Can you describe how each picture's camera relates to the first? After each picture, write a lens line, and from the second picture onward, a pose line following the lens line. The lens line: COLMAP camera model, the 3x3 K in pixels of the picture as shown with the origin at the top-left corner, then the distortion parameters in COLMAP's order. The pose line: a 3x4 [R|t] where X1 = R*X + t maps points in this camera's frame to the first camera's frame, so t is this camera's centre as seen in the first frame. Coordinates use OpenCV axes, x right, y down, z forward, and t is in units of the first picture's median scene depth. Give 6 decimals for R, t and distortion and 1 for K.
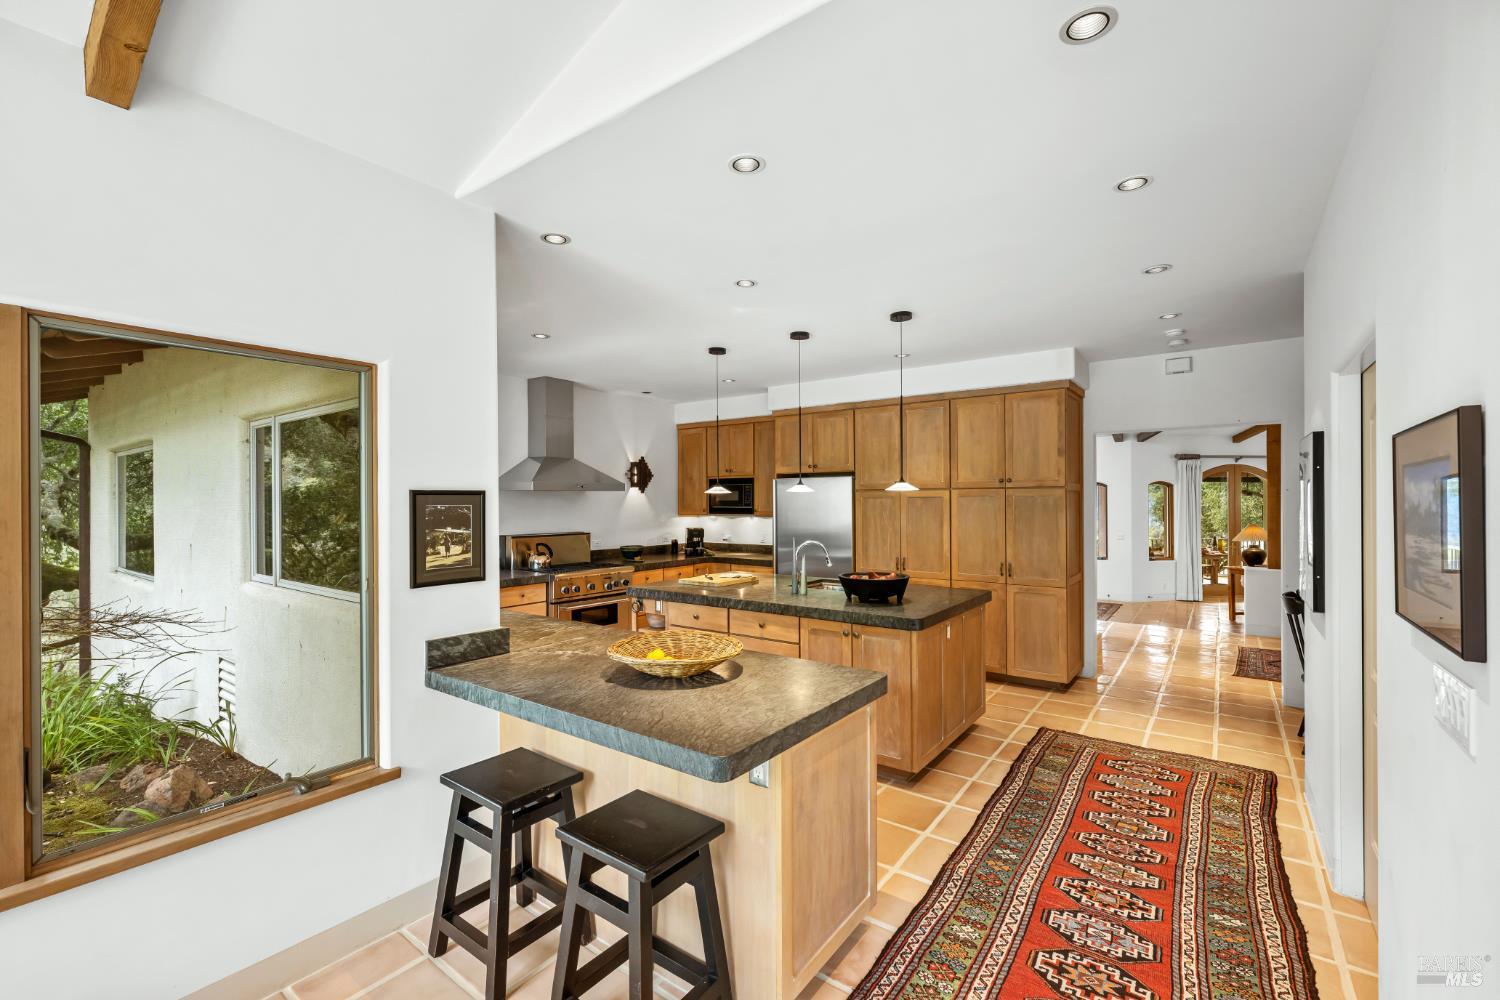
lens RADIAL K [[633.1, 0, 750.0], [0, 633.1, 500.0], [0, 0, 1]] dist [0.000489, -0.000210]
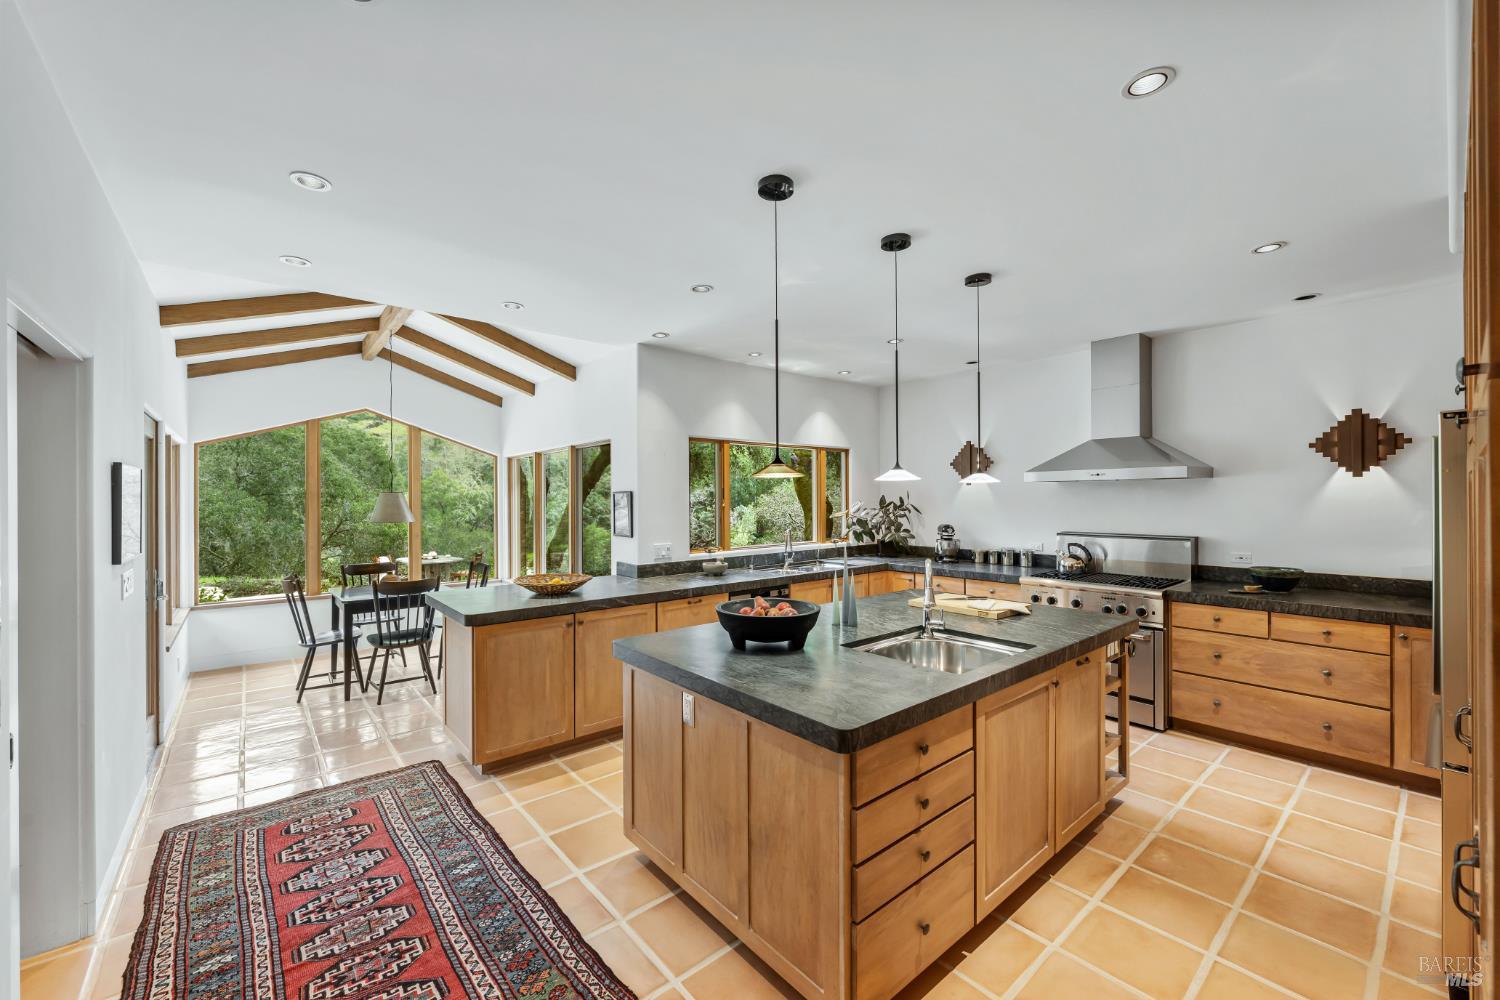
lens RADIAL K [[595.8, 0, 750.0], [0, 595.8, 500.0], [0, 0, 1]] dist [-0.002780, 0.000235]
pose [[-0.229285, 0.005813, -0.973342, 1.099715], [0.009584, 0.999947, 0.003714, 0.004975], [0.973312, -0.008477, -0.229329, 1.526006]]
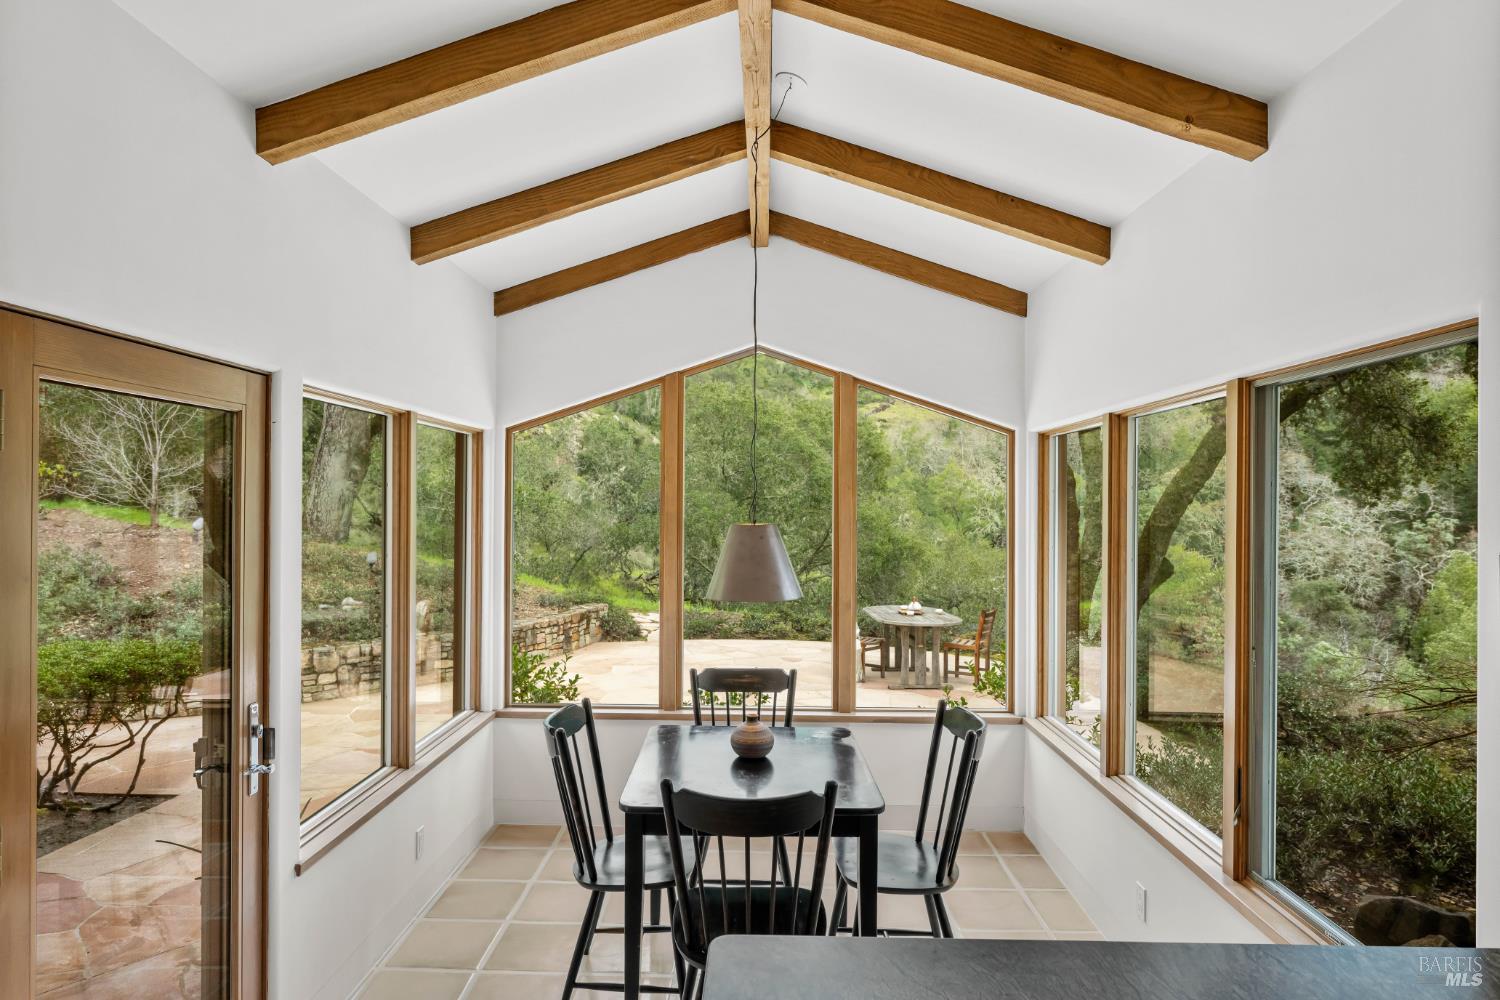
lens RADIAL K [[813.5, 0, 750.0], [0, 813.5, 500.0], [0, 0, 1]] dist [-0.001337, -0.000373]
pose [[-0.822046, -0.001745, -0.569419, 0.996934], [-0.001525, 0.999998, -0.000862, -0.001210], [0.569419, 0.000160, -0.822047, 1.454577]]
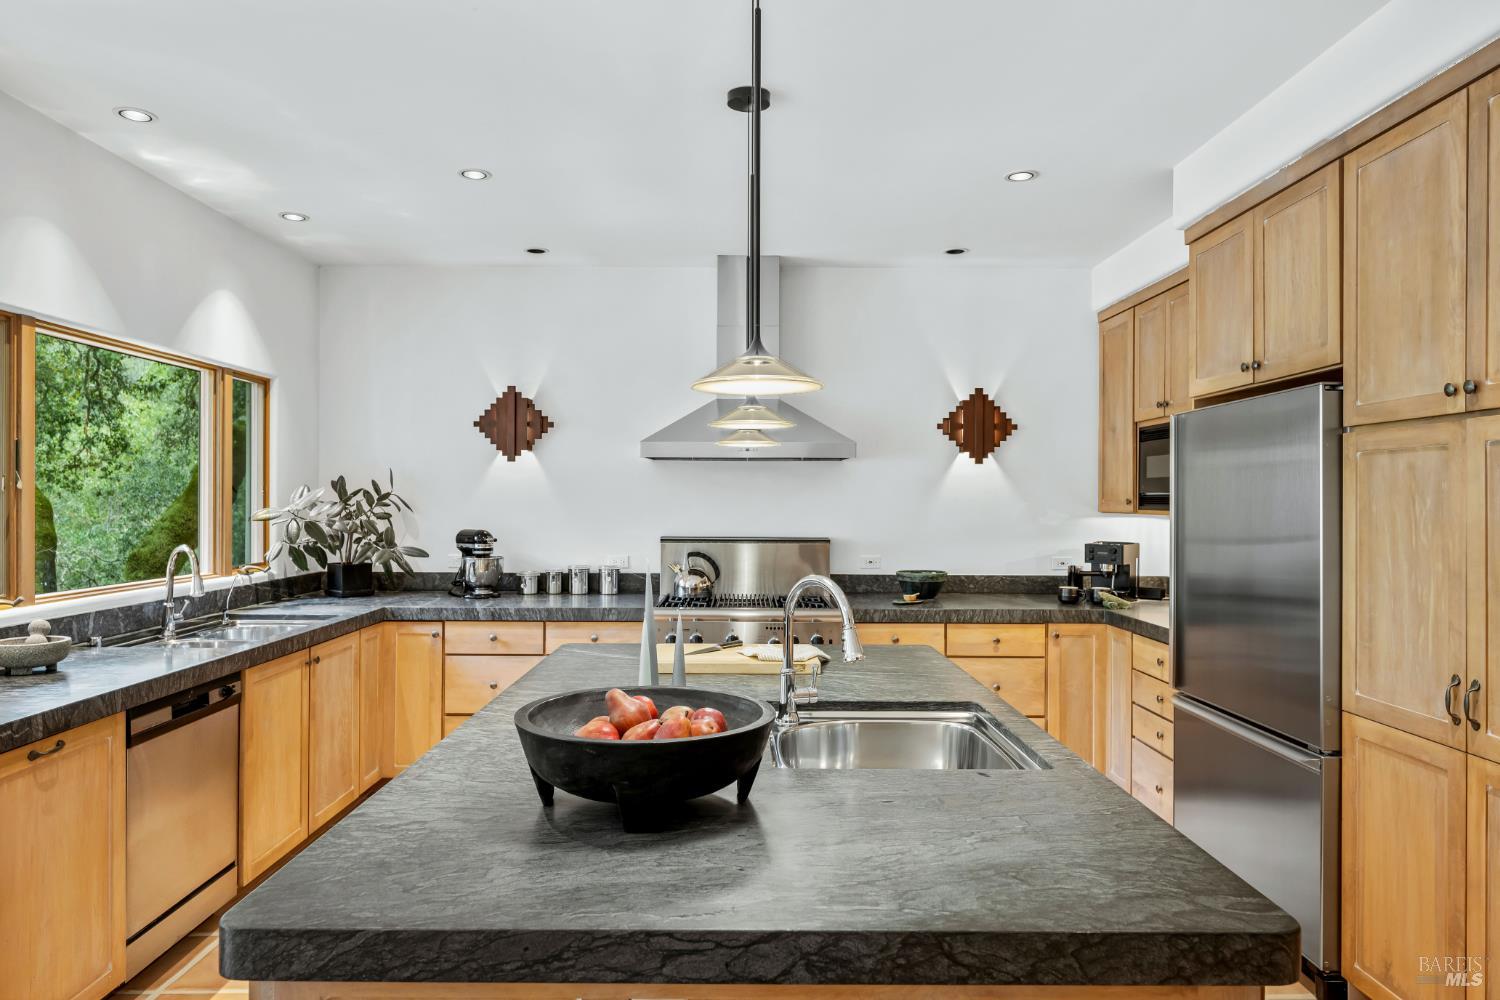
lens RADIAL K [[937.7, 0, 750.0], [0, 937.7, 500.0], [0, 0, 1]] dist [-0.003259, -0.001516]
pose [[0.598730, 0.004217, -0.800939, 0.740896], [-0.002008, 0.999991, 0.003764, 0.035632], [0.800948, -0.000645, 0.598733, 1.078270]]
